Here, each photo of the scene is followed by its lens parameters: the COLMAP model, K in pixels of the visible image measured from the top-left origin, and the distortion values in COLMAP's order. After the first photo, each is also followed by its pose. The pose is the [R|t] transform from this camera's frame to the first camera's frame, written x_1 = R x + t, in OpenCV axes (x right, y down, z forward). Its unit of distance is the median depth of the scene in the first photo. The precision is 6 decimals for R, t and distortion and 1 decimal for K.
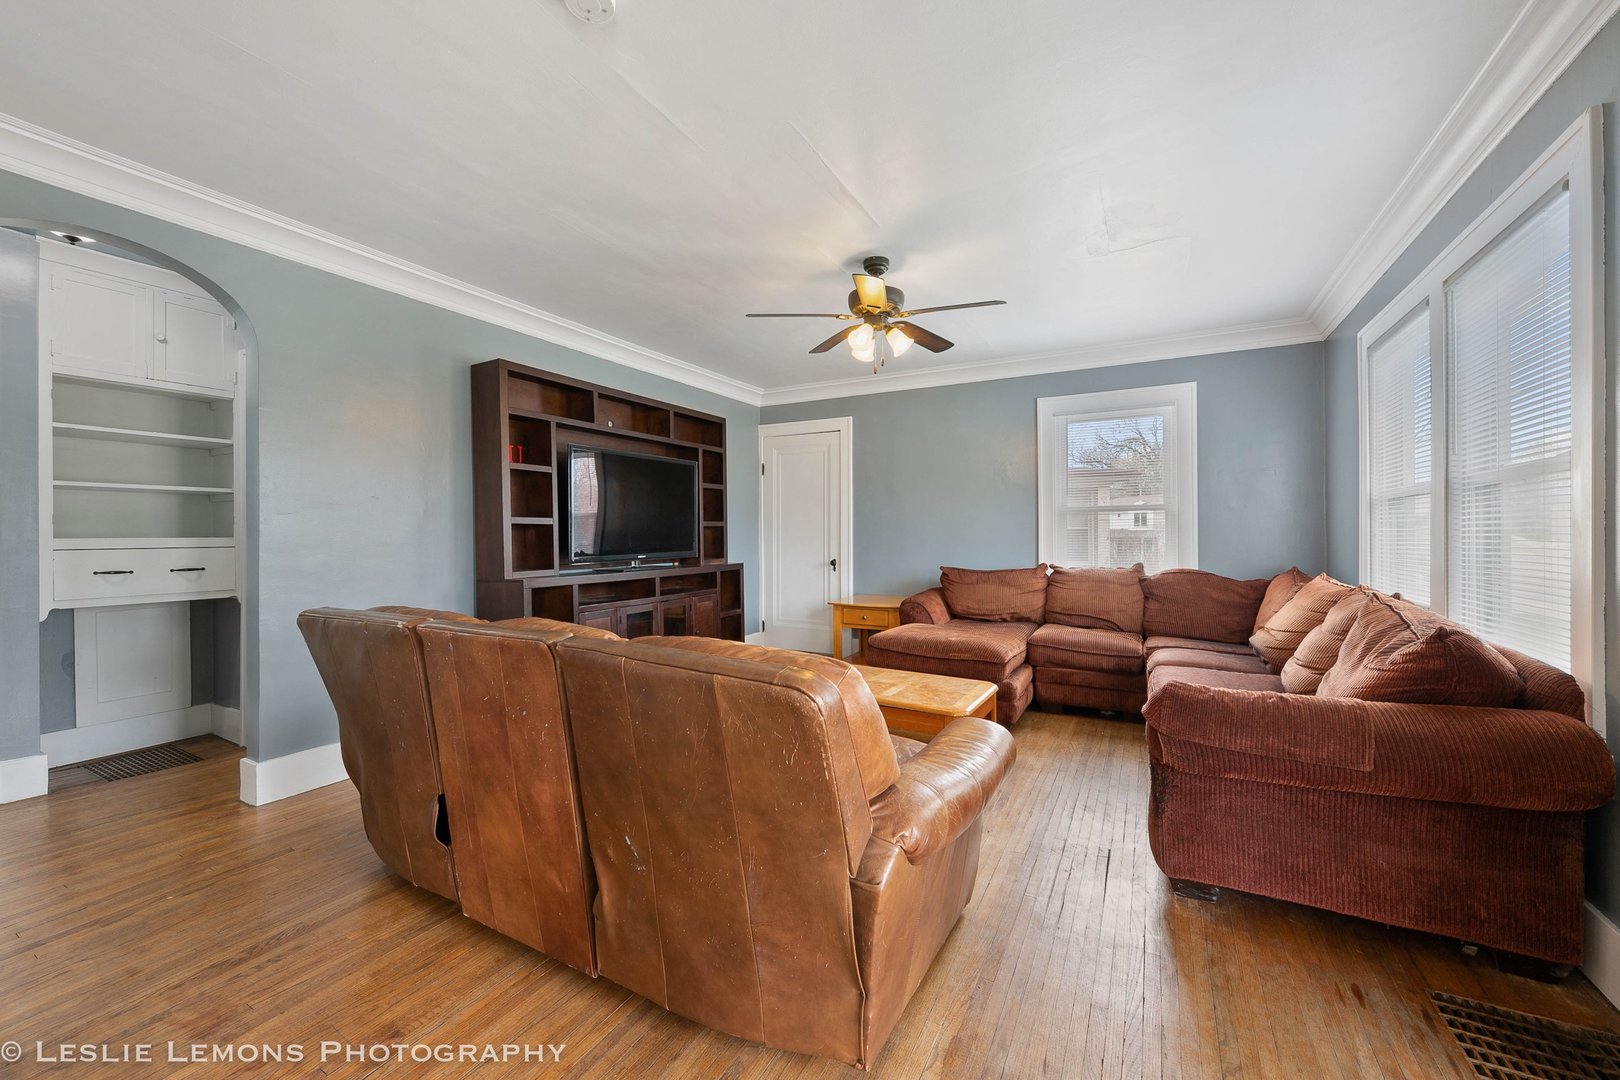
lens RADIAL K [[625.5, 0, 810.5], [0, 625.5, 534.1], [0, 0, 1]] dist [0.000206, -0.000131]
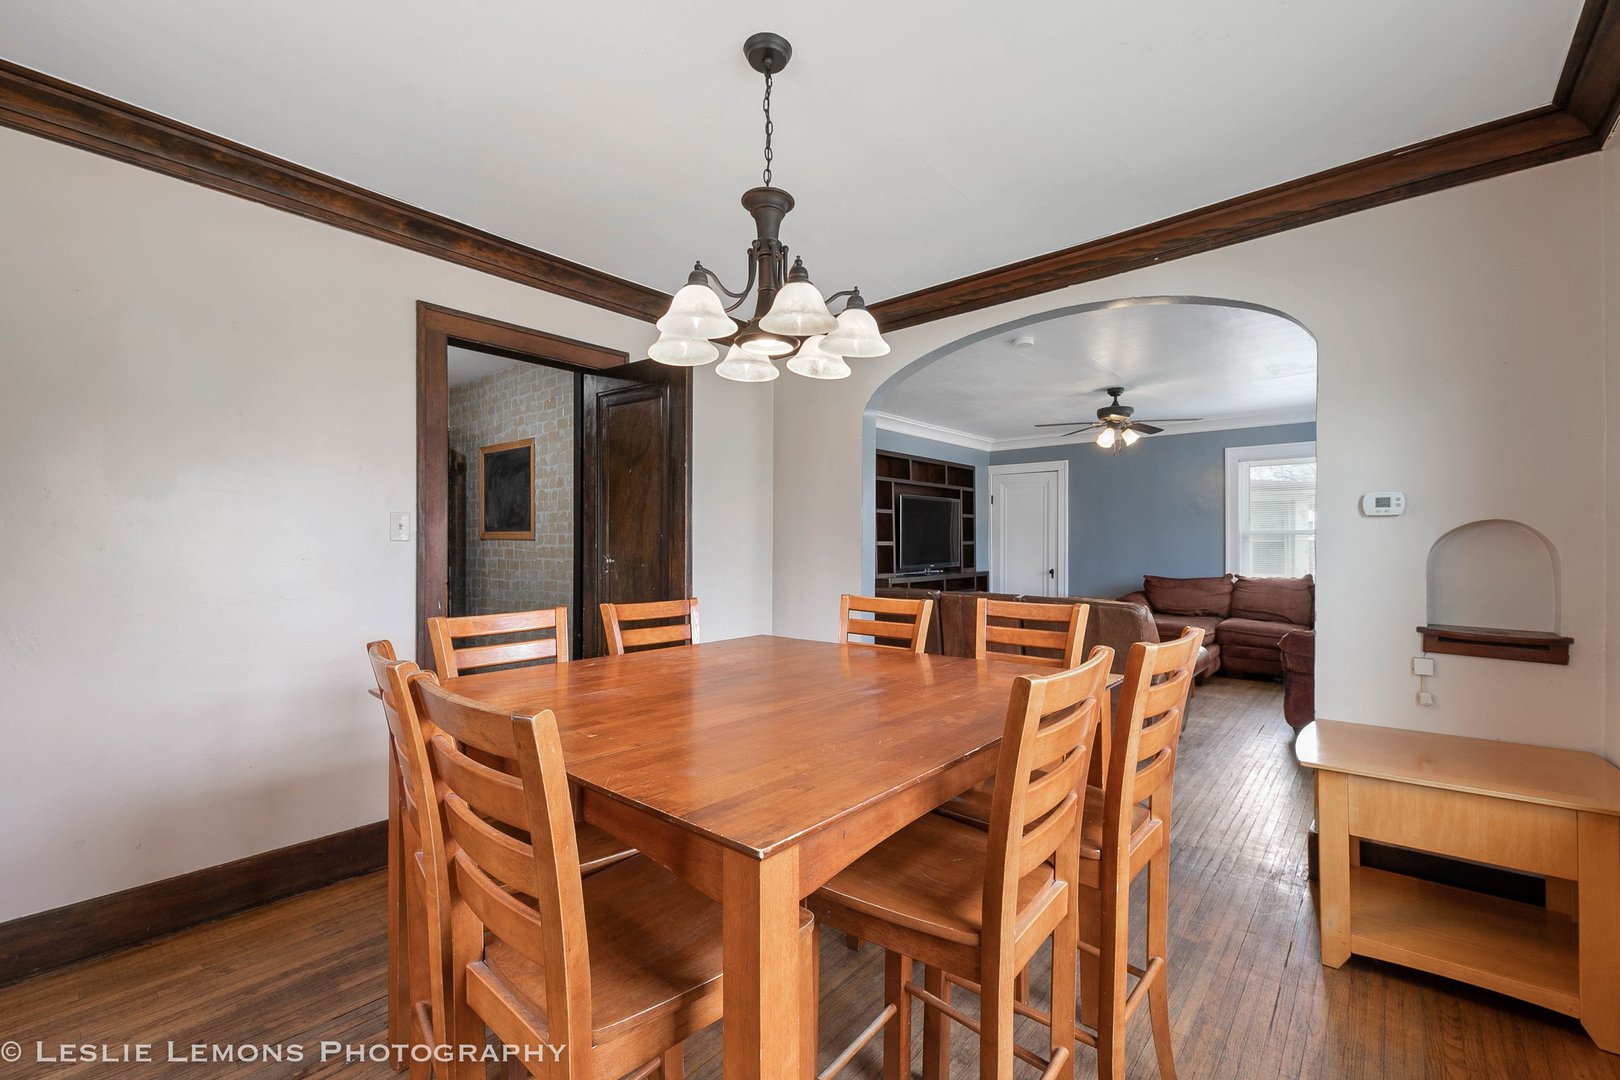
lens RADIAL K [[678.5, 0, 804.3], [0, 678.5, 546.8], [0, 0, 1]] dist [0.001298, 0.000049]
pose [[0.977740, 0.002331, -0.209809, -0.209323], [-0.001327, 0.999987, 0.004926, -0.015885], [0.209818, -0.004538, 0.977730, -0.602698]]
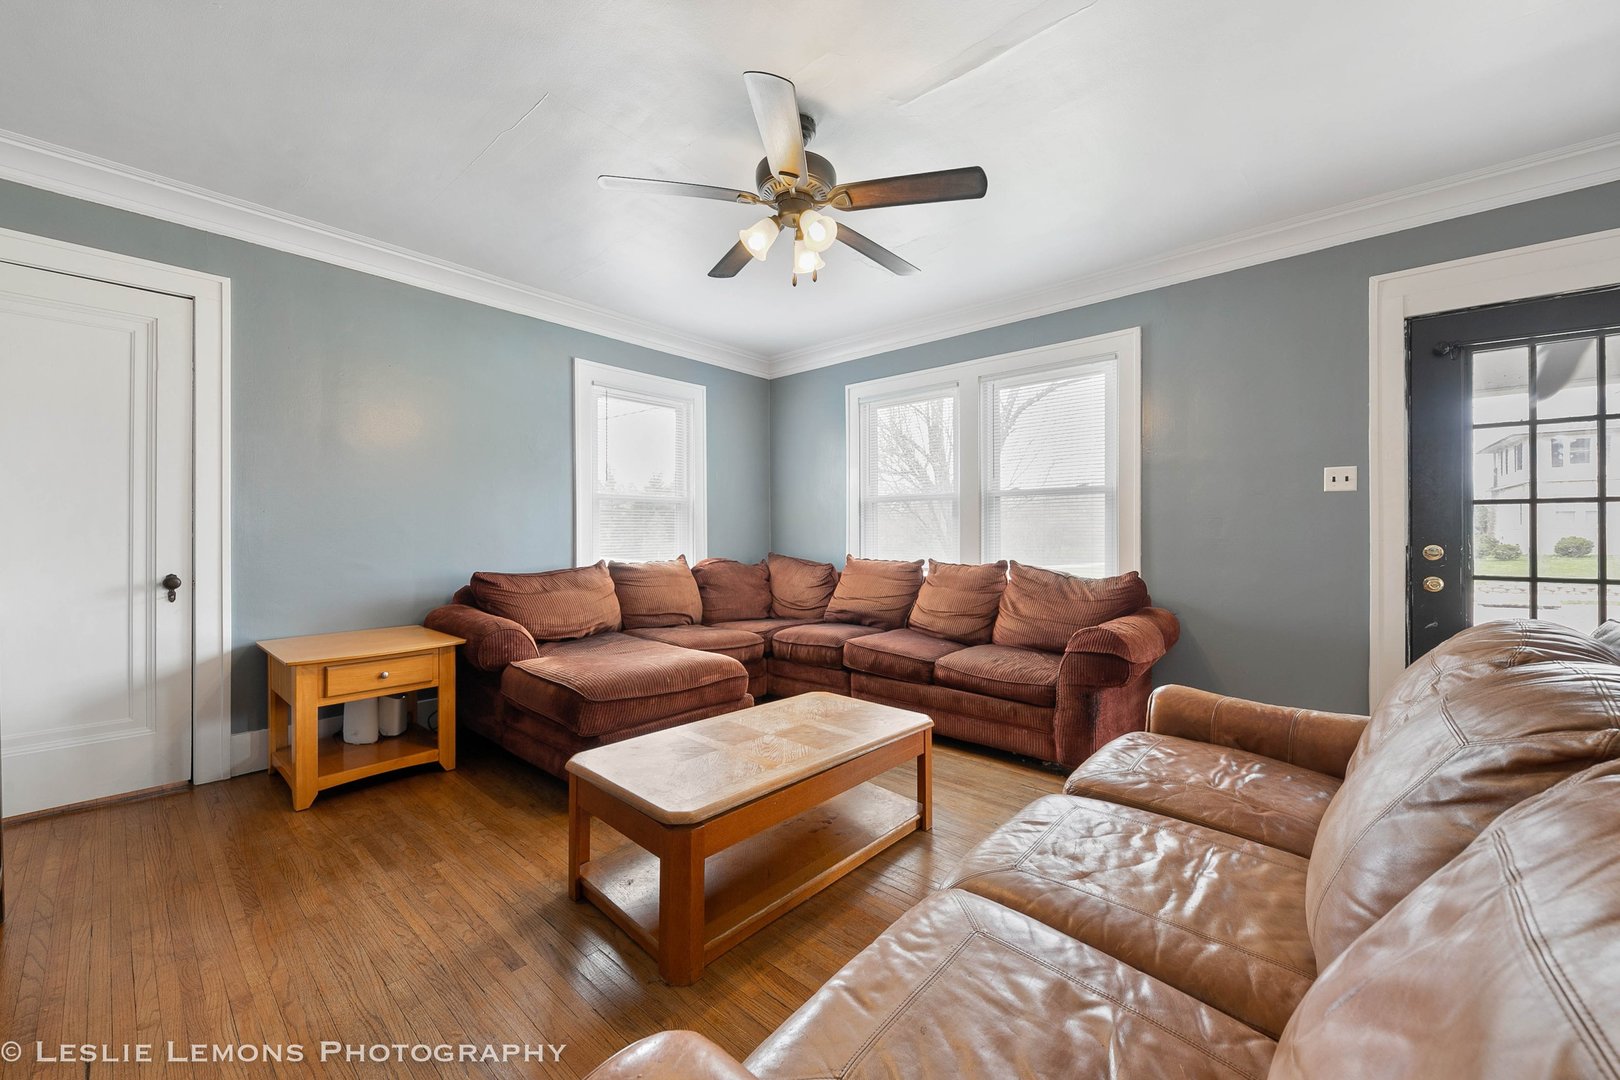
lens RADIAL K [[625.5, 0, 810.5], [0, 625.5, 534.1], [0, 0, 1]] dist [0.000206, -0.000131]
pose [[0.219604, 0.001415, 0.975588, -0.372402], [-0.000536, 0.999999, -0.001330, 0.013363], [-0.975589, -0.000231, 0.219605, 0.543177]]
